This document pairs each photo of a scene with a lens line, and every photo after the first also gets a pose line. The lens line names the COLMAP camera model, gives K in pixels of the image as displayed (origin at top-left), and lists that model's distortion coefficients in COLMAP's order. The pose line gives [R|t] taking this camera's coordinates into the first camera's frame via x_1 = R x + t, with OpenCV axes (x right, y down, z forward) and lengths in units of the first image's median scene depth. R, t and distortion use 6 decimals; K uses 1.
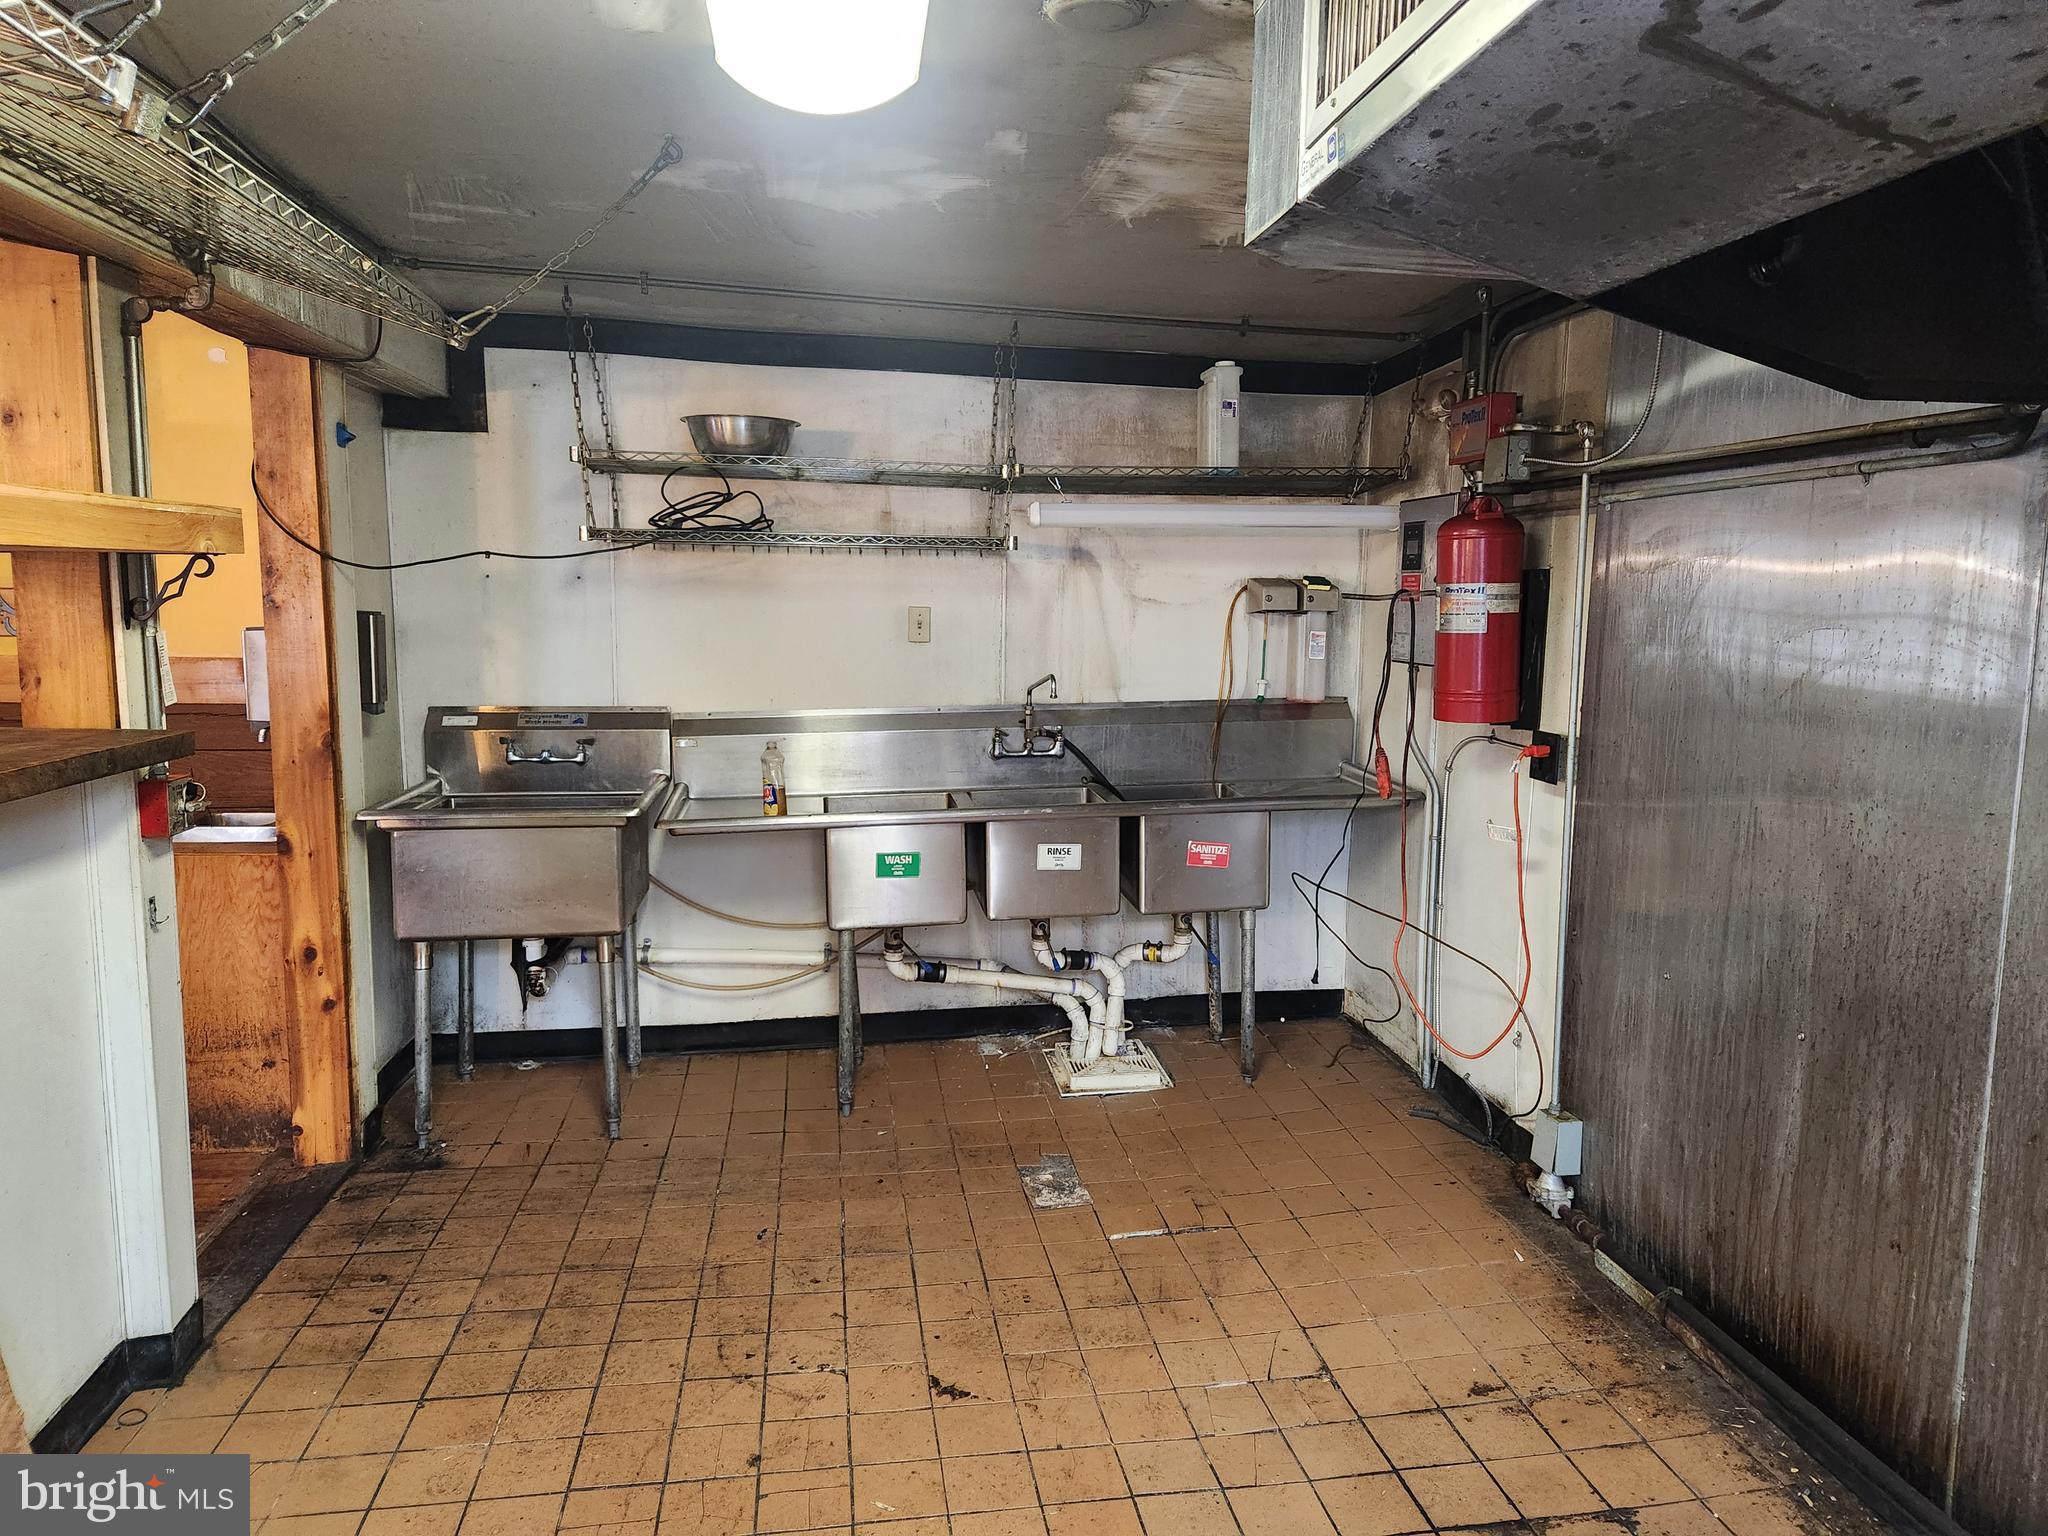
lens RADIAL K [[1395.2, 0, 1027.2], [0, 1395.2, 772.3], [0, 0, 1]] dist [0.062451, -0.060000]
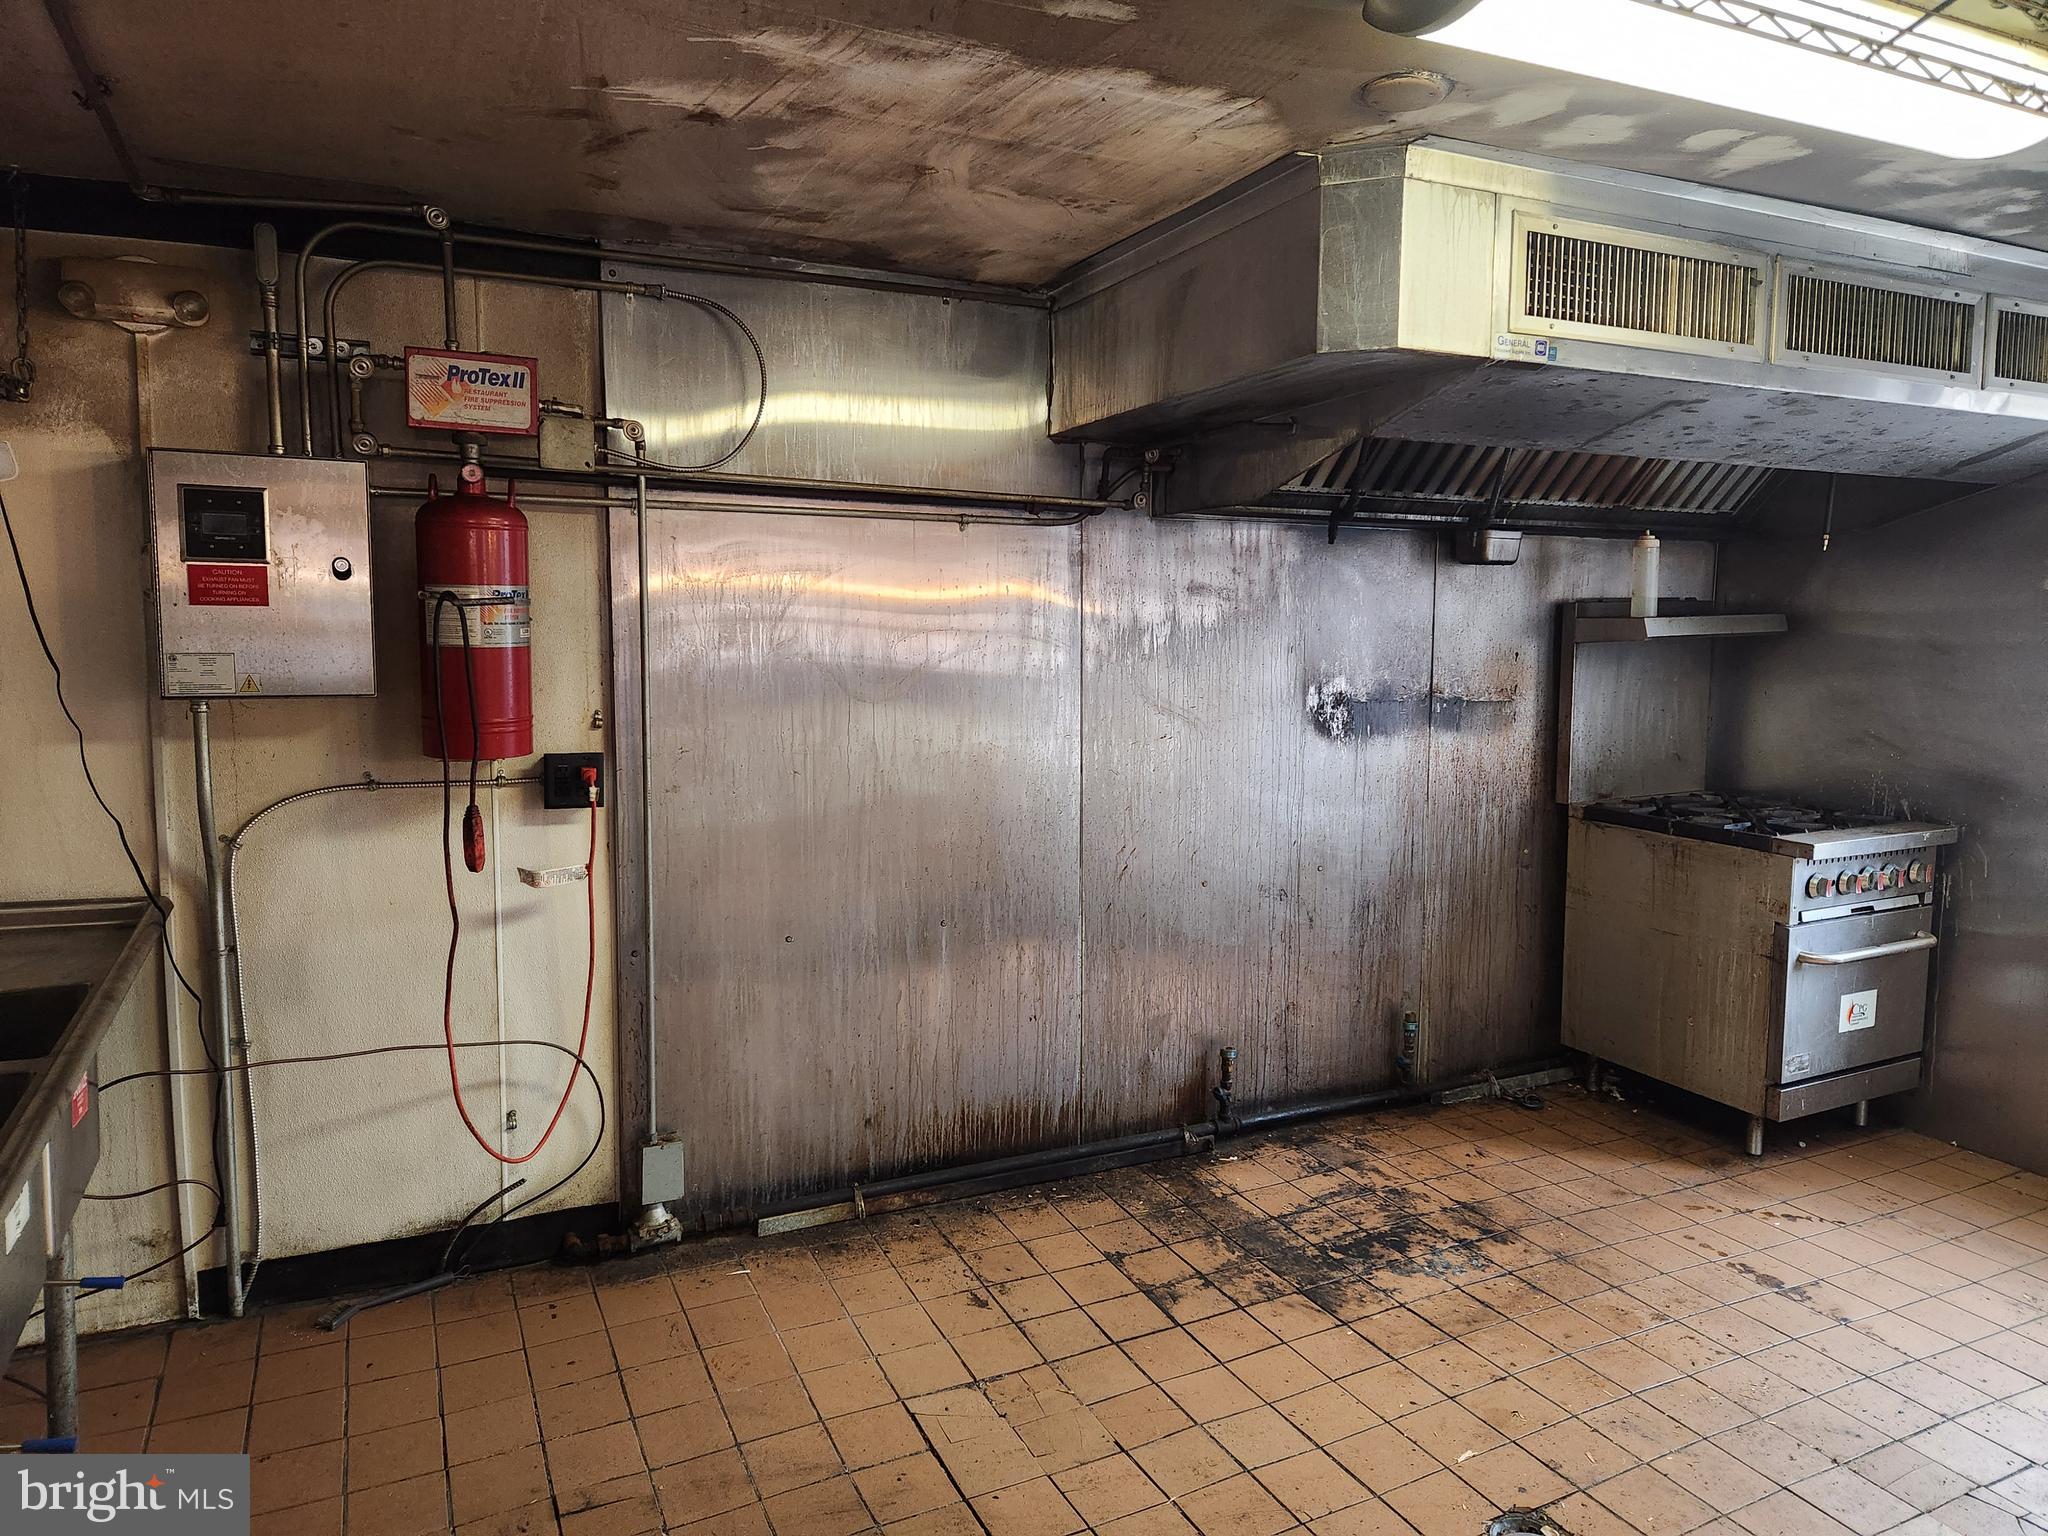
lens RADIAL K [[1395.2, 0, 1023.5], [0, 1395.2, 759.9], [0, 0, 1]] dist [0.062451, -0.060000]
pose [[-0.315471, -0.105858, 0.943012, -0.745167], [0.110080, 0.982967, 0.147169, -0.162551], [-0.942529, 0.150234, -0.298445, 1.296931]]
